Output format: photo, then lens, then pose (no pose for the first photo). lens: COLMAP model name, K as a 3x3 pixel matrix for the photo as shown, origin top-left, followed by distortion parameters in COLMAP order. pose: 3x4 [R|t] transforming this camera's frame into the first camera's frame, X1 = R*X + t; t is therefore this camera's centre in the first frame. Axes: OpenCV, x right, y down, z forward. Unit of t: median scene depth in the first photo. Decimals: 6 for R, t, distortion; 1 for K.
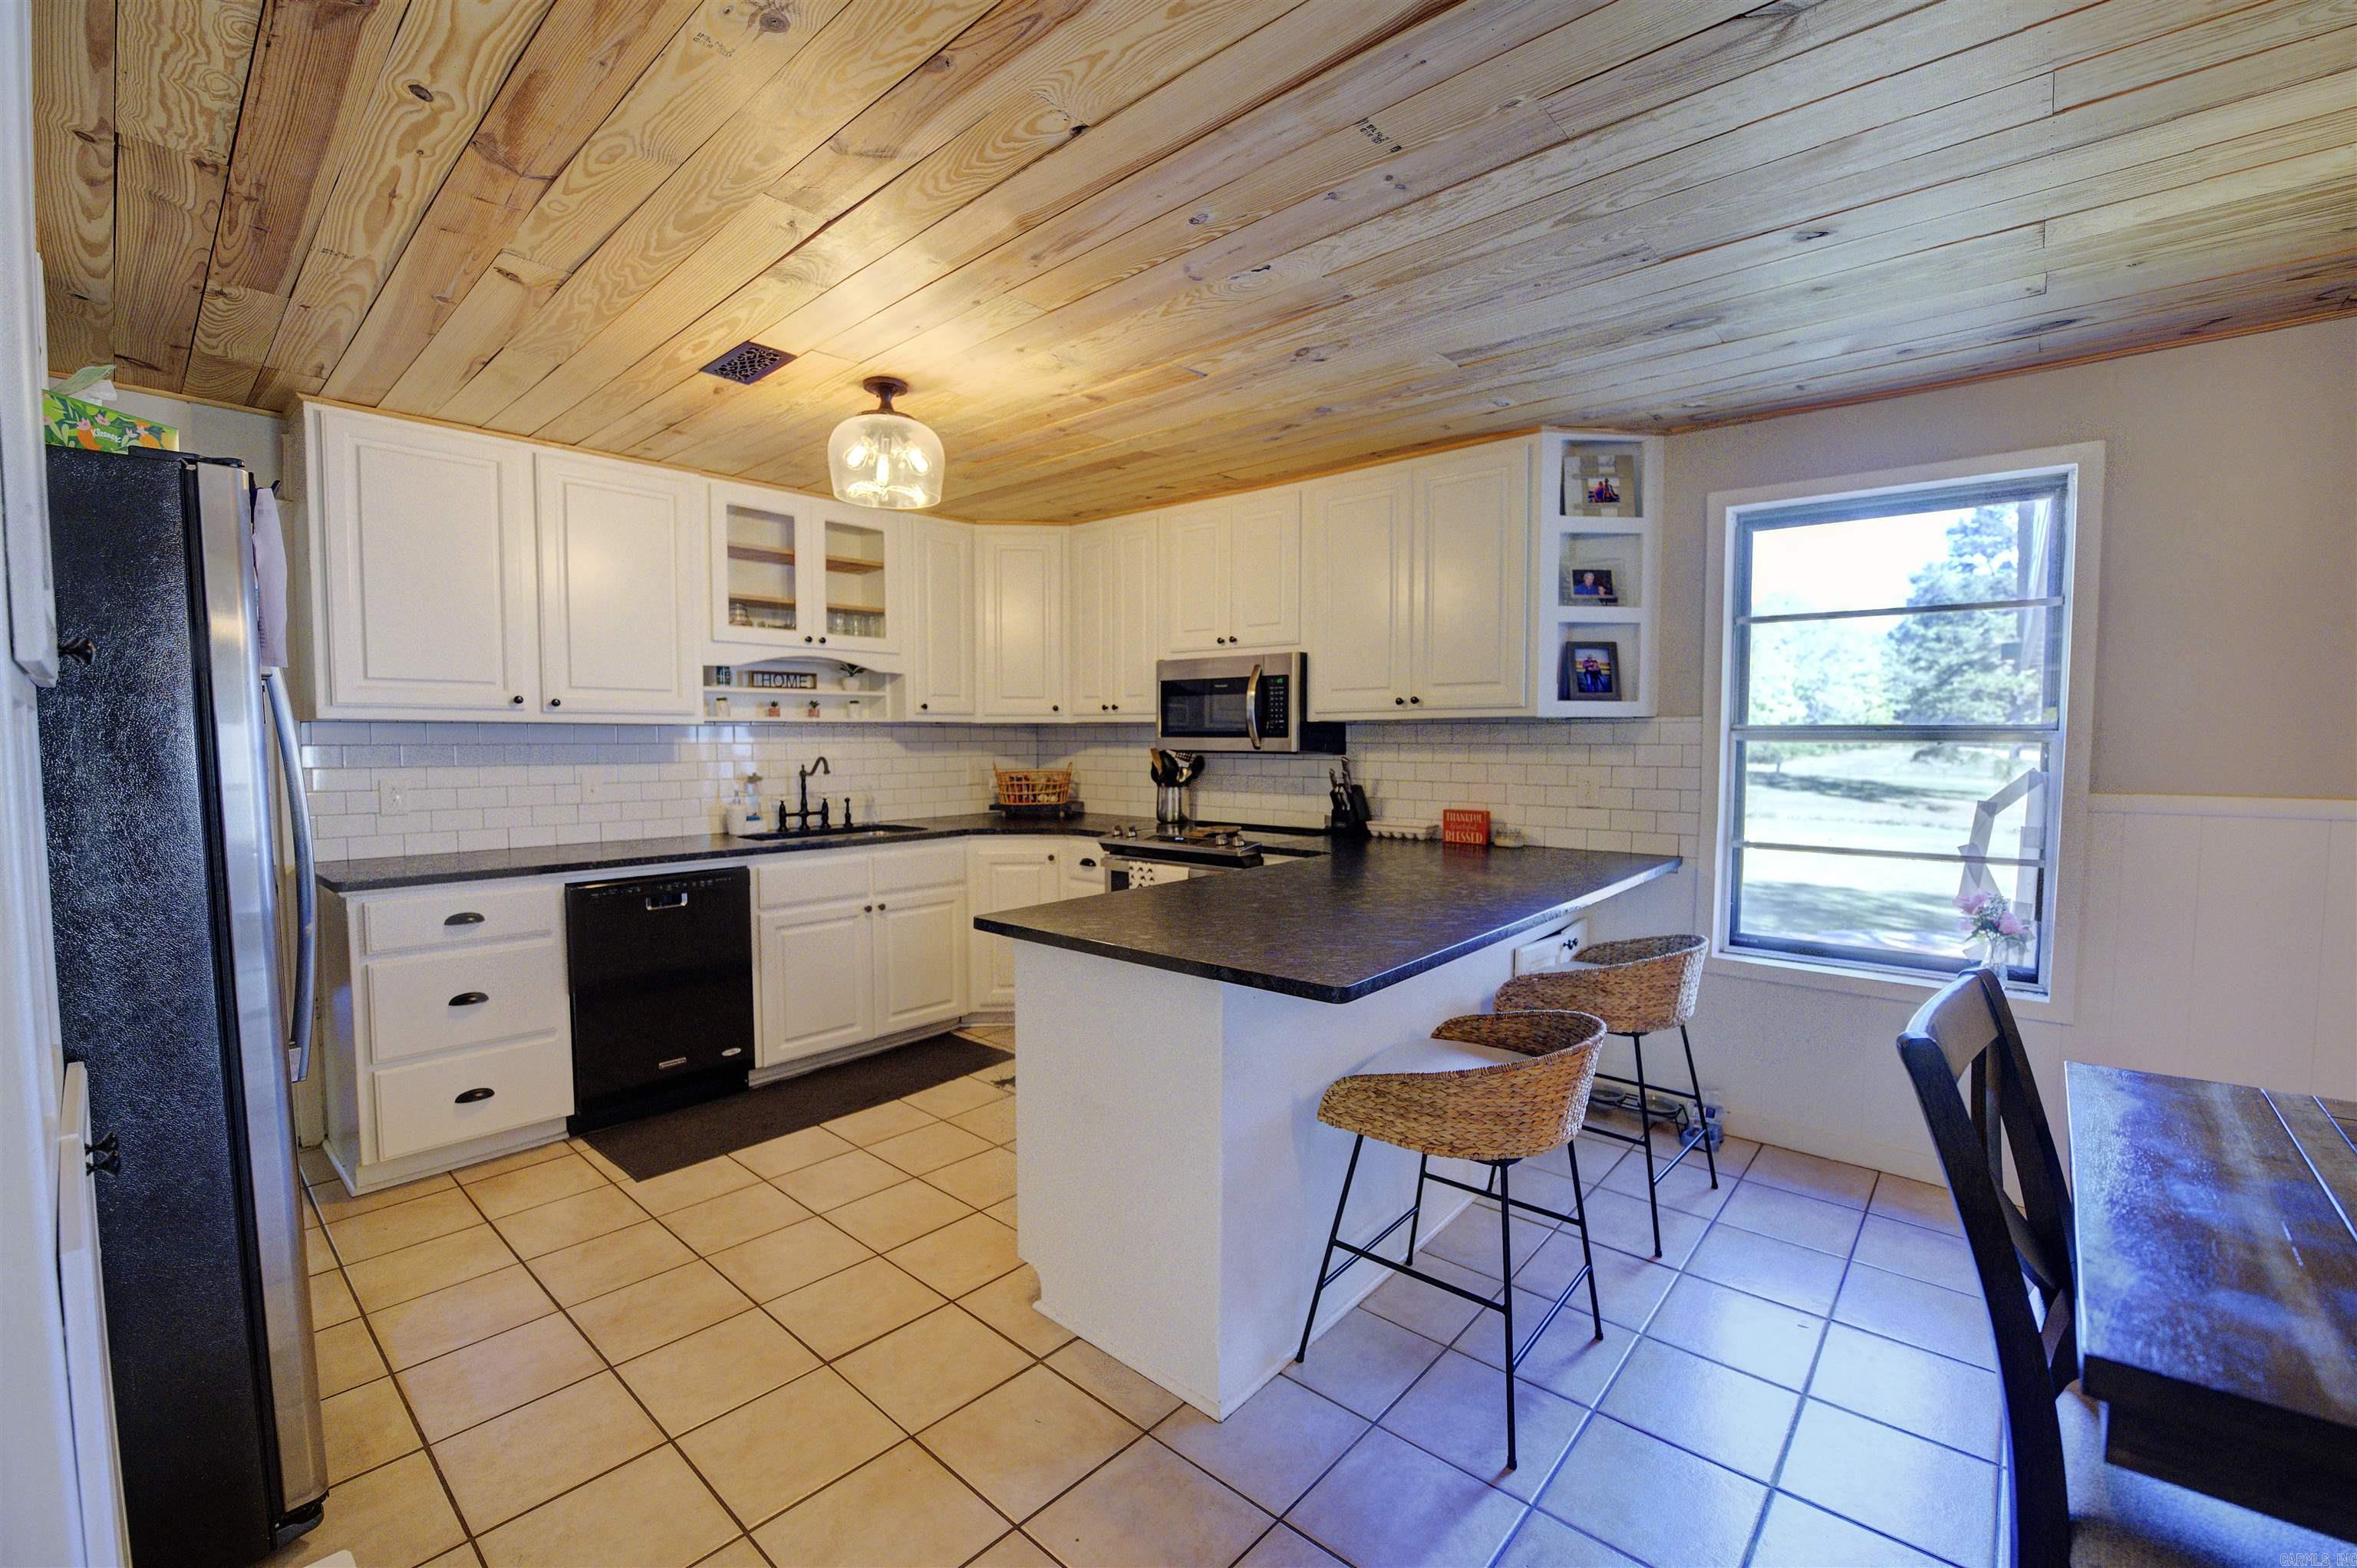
lens RADIAL K [[969.4, 0, 1192.8], [0, 969.4, 786.4], [0, 0, 1]] dist [-0.021197, -0.000086]
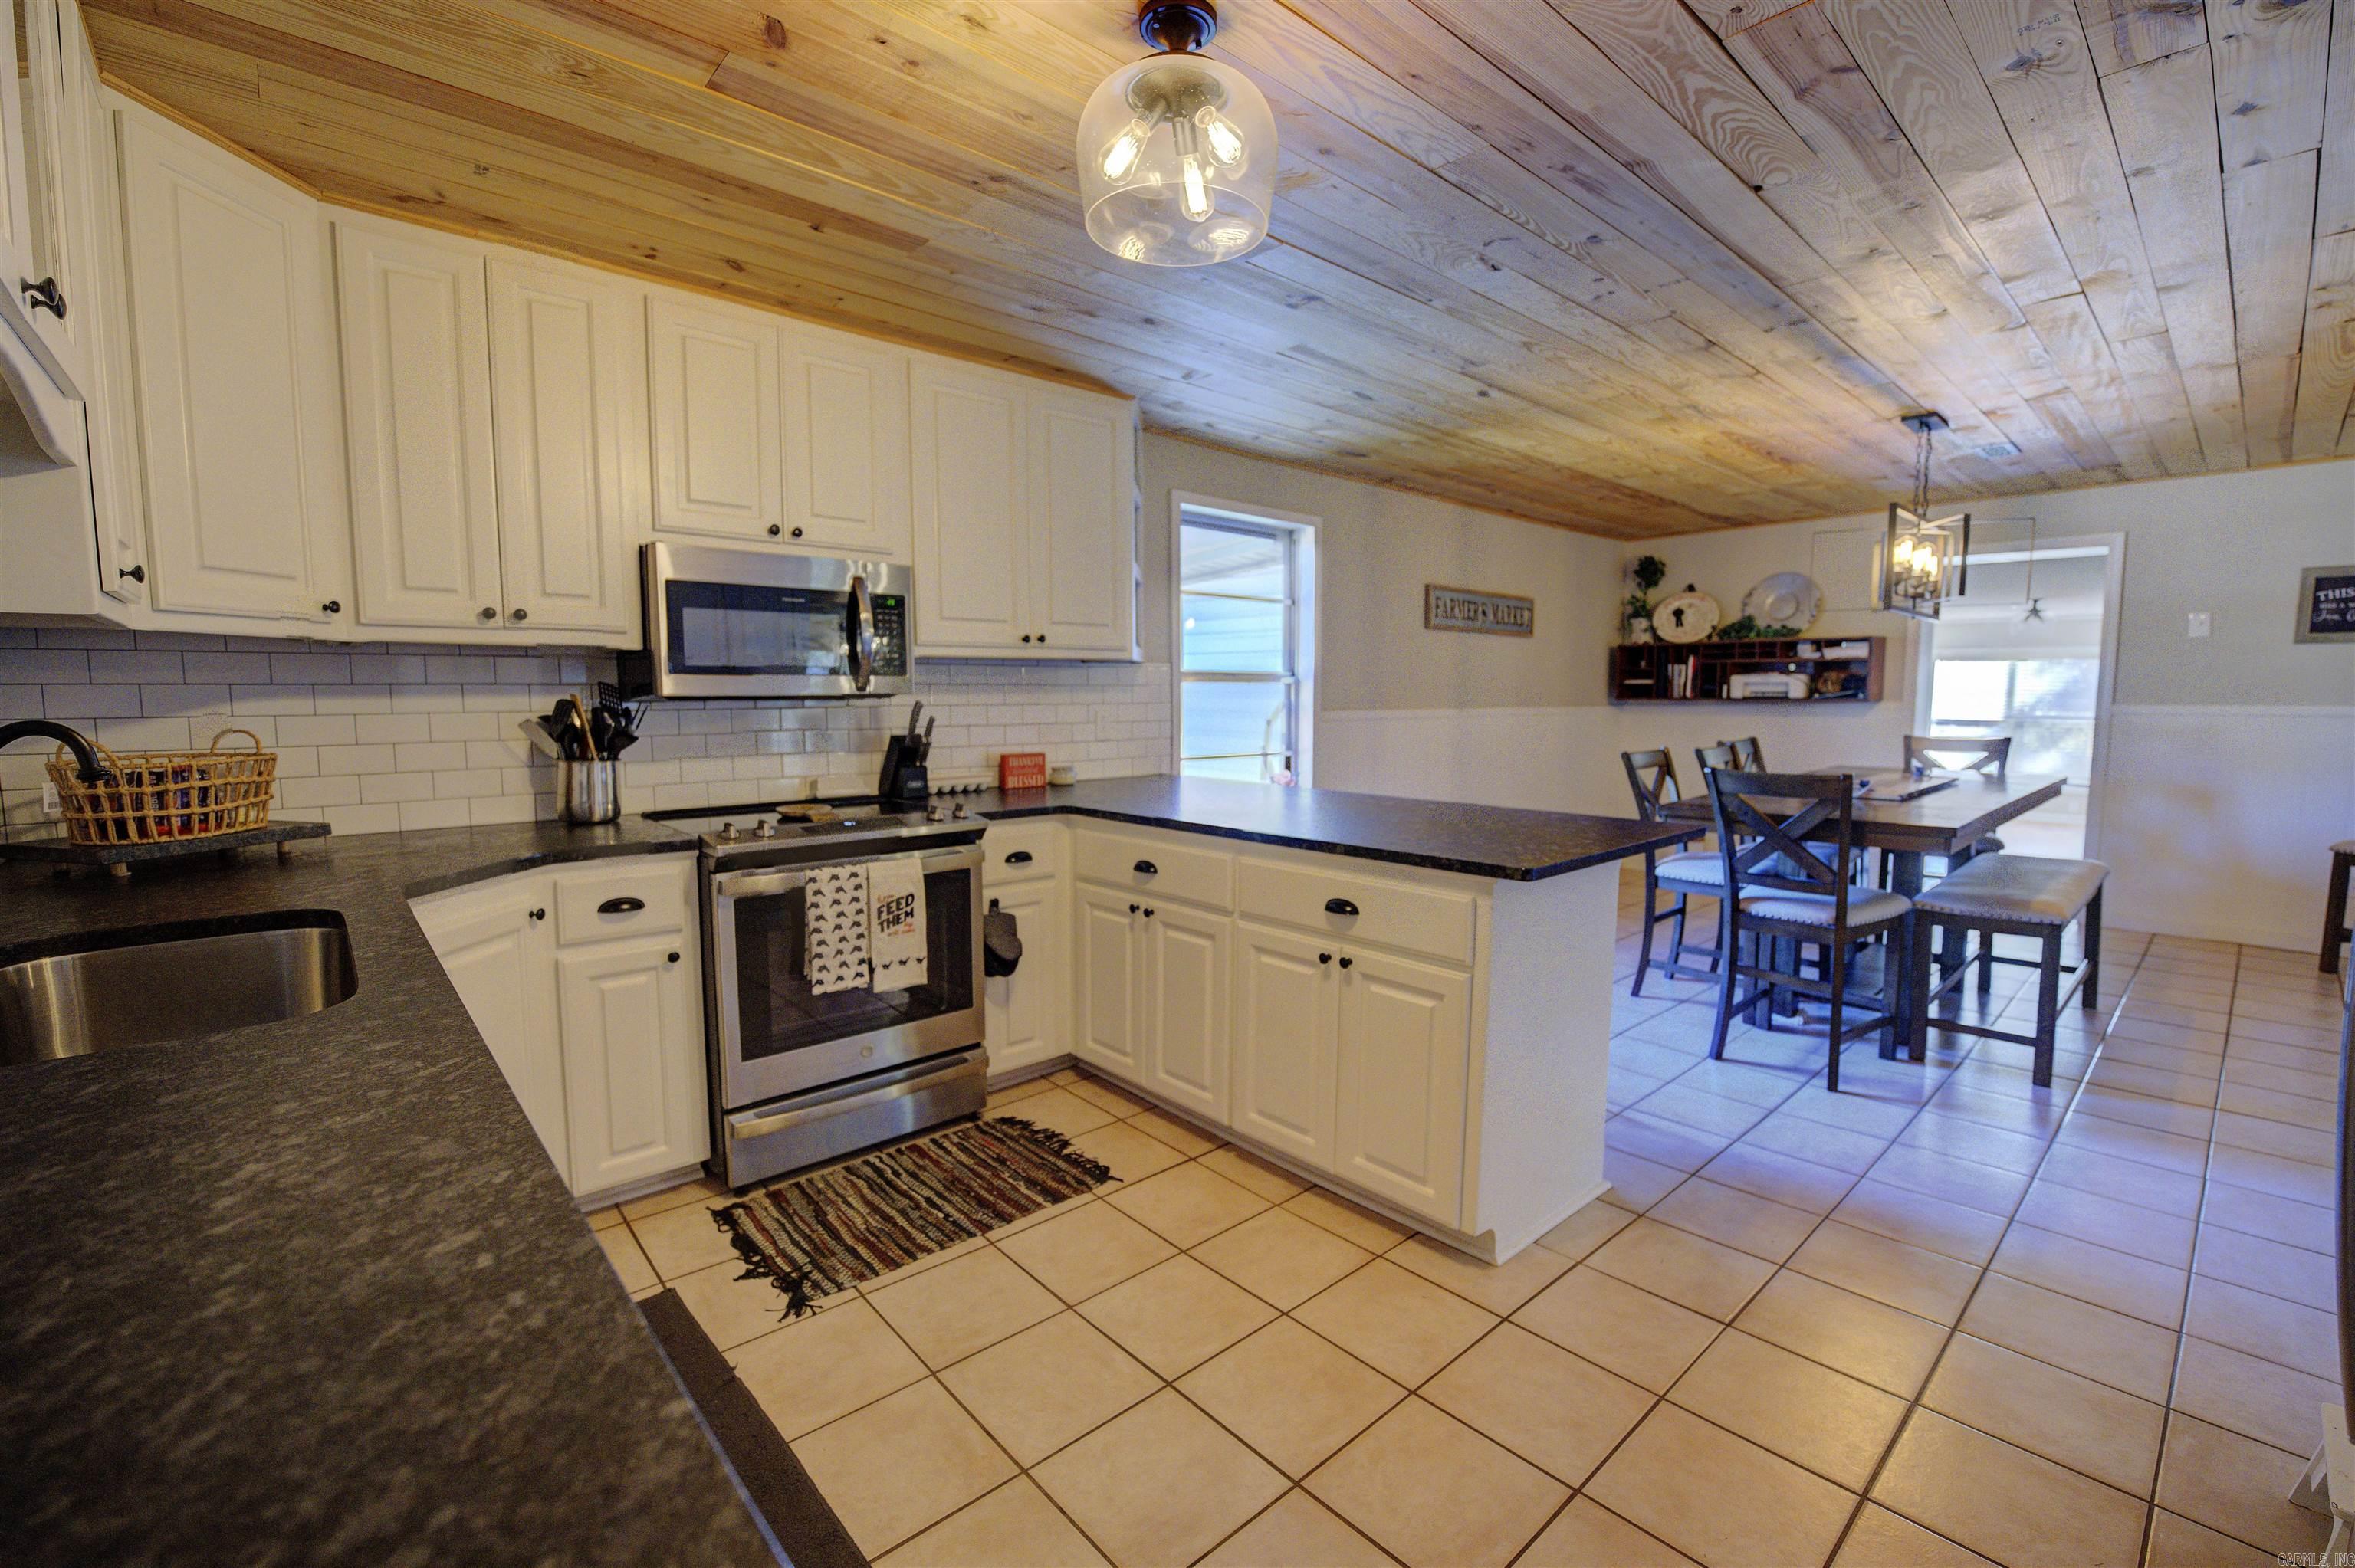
lens RADIAL K [[980.5, 0, 1173.9], [0, 980.5, 790.1], [0, 0, 1]] dist [-0.021385, 0.000385]
pose [[0.136183, -0.098292, 0.985795, -0.934965], [0.052426, 0.994387, 0.091906, -0.028784], [-0.989296, 0.039165, 0.140572, 0.966193]]
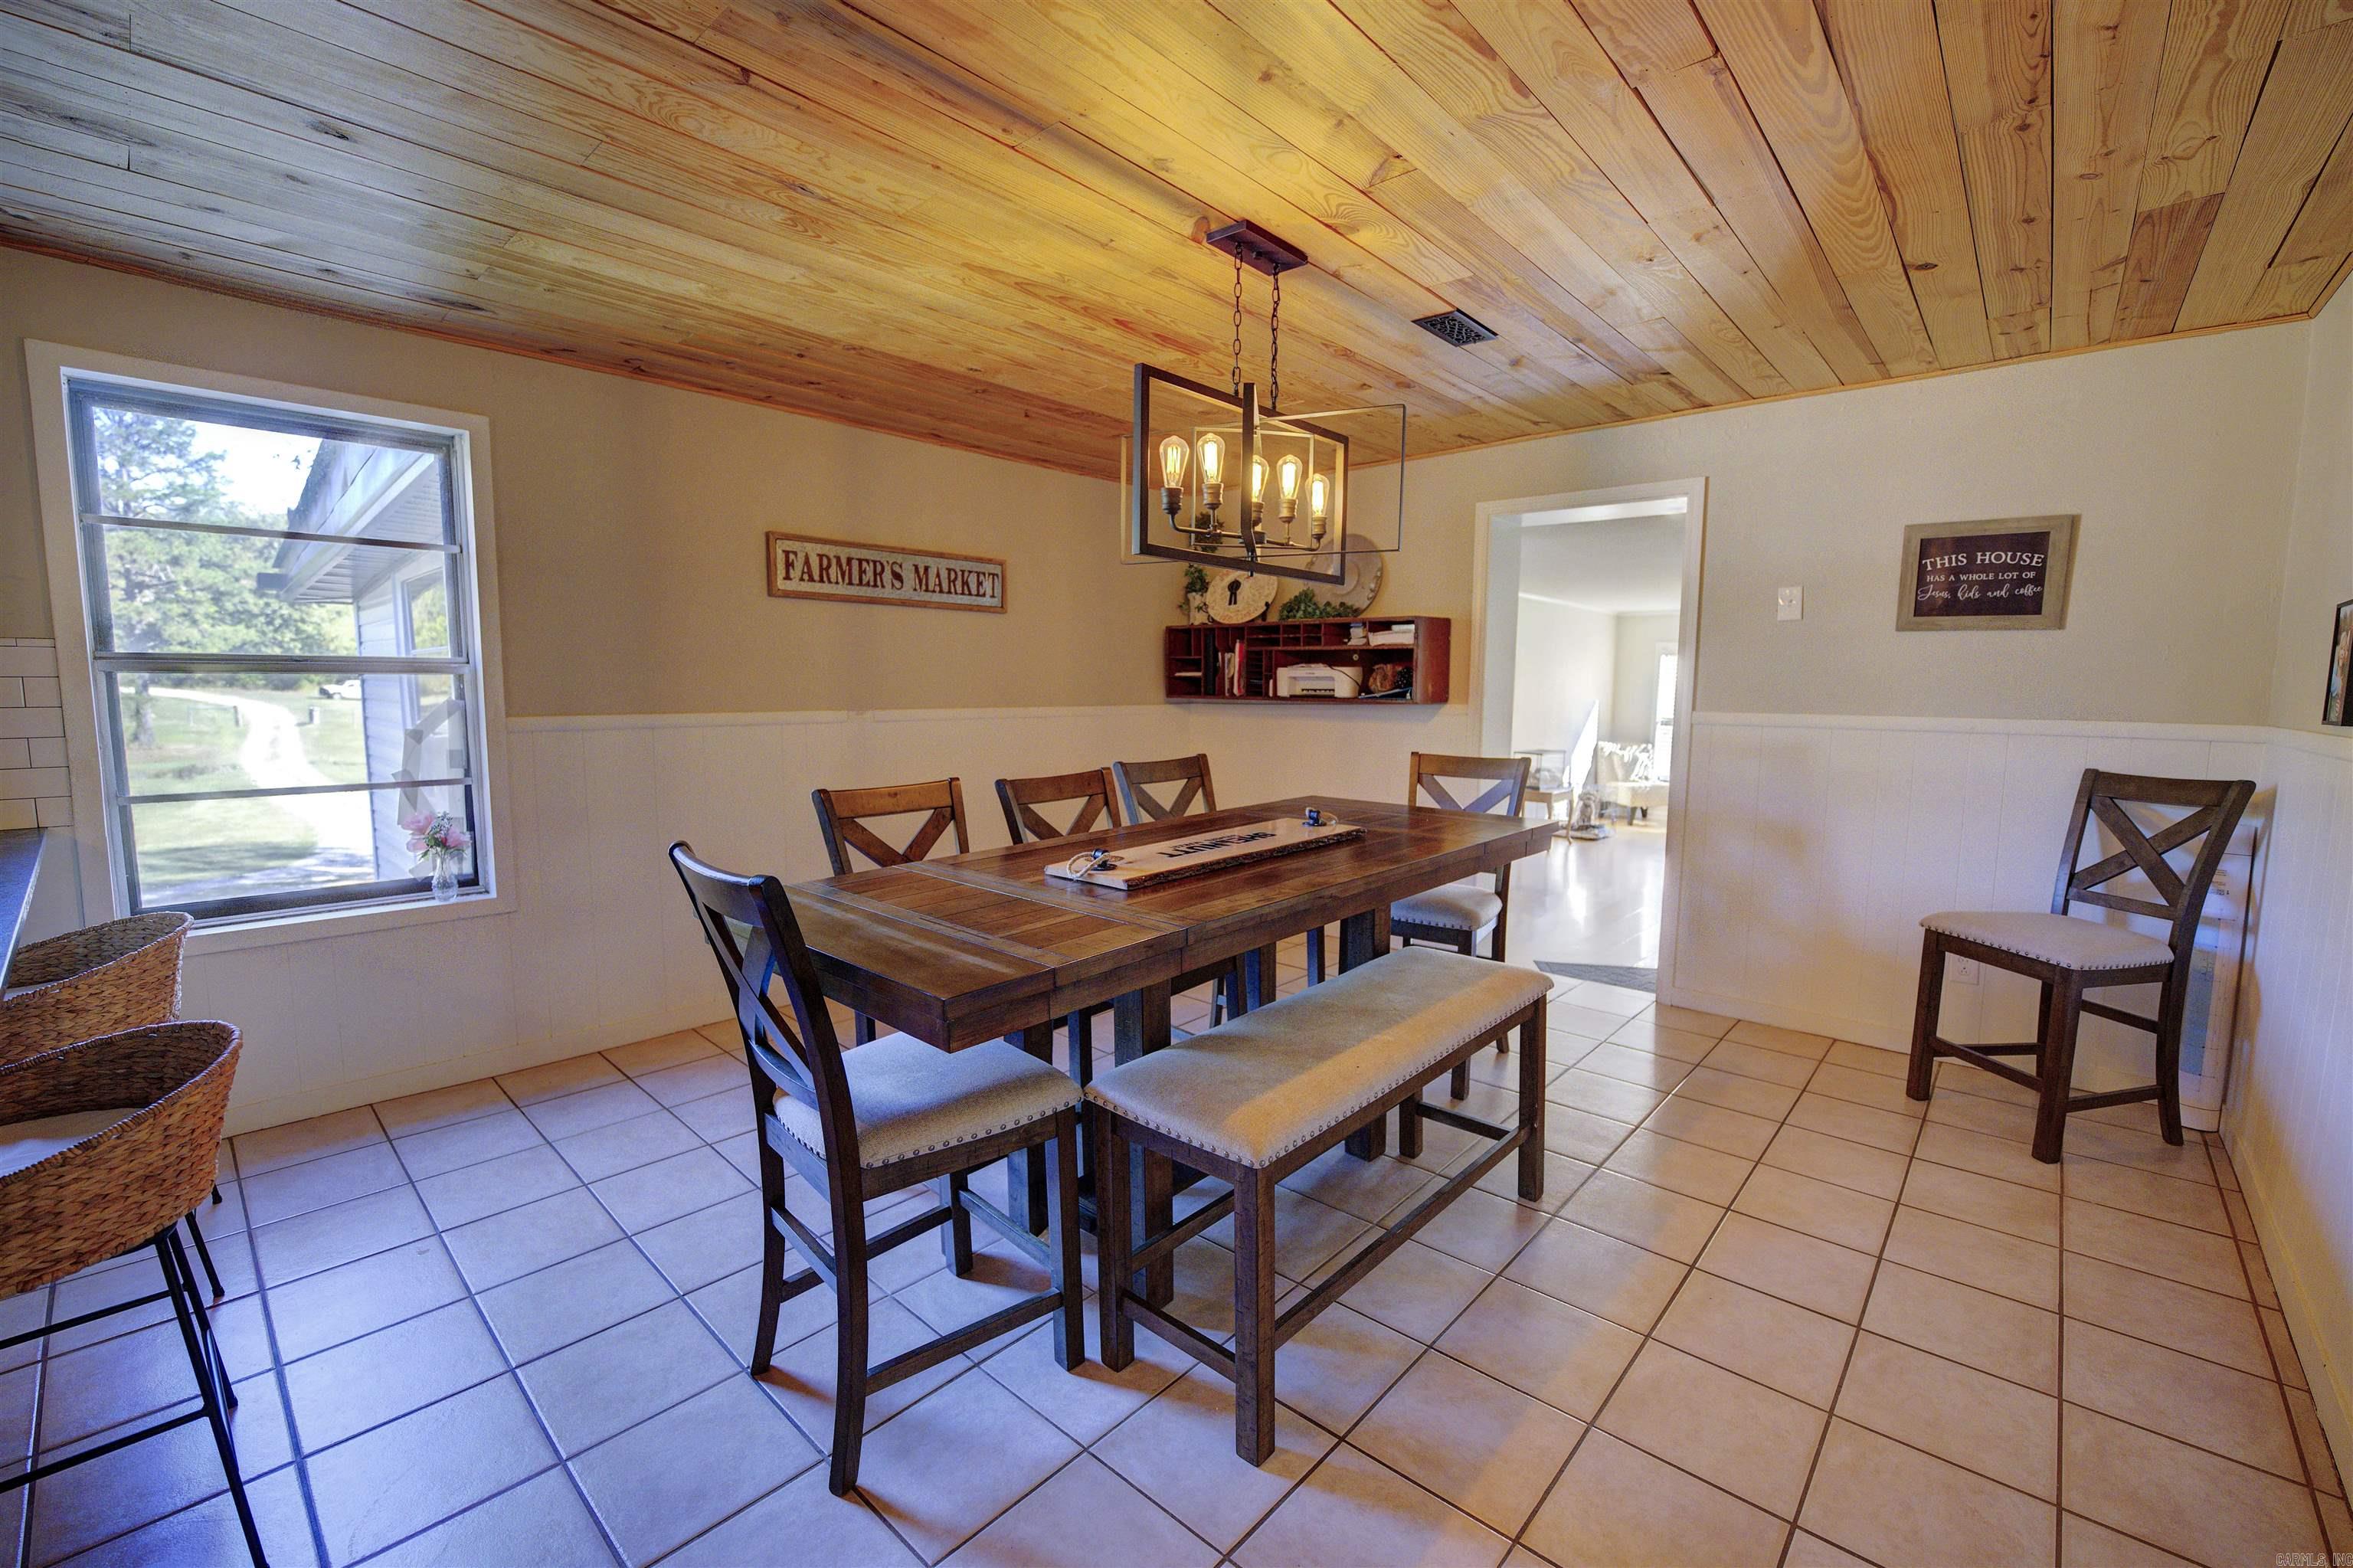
lens RADIAL K [[979.8, 0, 1172.5], [0, 979.8, 782.6], [0, 0, 1]] dist [-0.021385, 0.000385]
pose [[0.020594, -0.104376, 0.994325, -0.244843], [0.042533, 0.993727, 0.103433, -0.001294], [-0.998883, 0.040162, 0.024904, 0.125393]]
